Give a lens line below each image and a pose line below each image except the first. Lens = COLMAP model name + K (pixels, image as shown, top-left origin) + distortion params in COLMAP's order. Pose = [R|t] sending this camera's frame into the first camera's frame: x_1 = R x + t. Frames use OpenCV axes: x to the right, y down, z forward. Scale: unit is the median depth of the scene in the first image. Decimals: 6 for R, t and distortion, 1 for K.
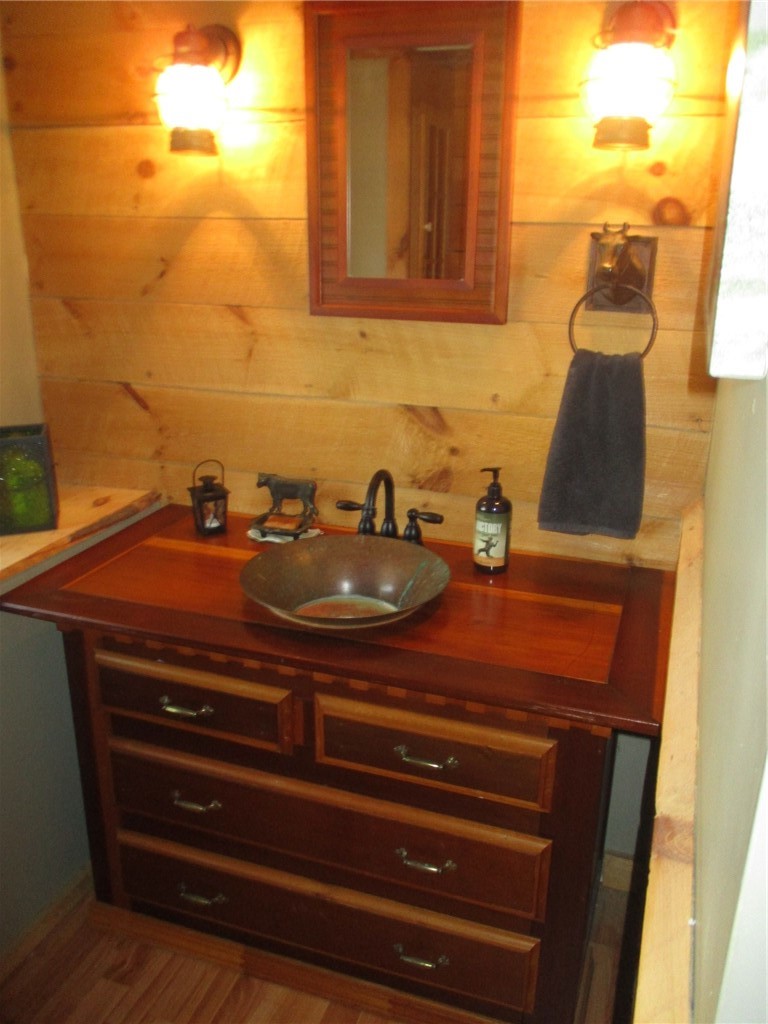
lens RADIAL K [[859.0, 0, 388.4], [0, 859.0, 501.5], [0, 0, 1]] dist [-0.030258, 0.037049]
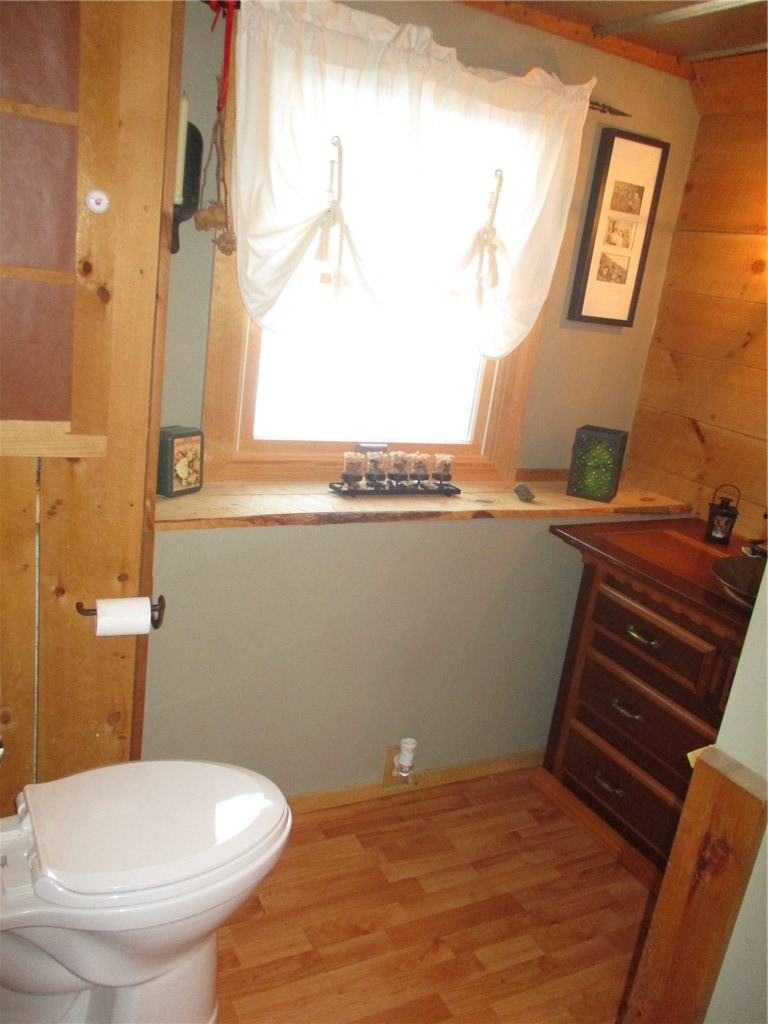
lens RADIAL K [[859.0, 0, 388.3], [0, 859.0, 517.6], [0, 0, 1]] dist [-0.030258, 0.037049]
pose [[0.730558, 0.282540, -0.621656, 0.227799], [-0.333139, 0.942163, 0.036711, 0.120939], [0.596074, 0.180278, 0.782430, -0.311624]]
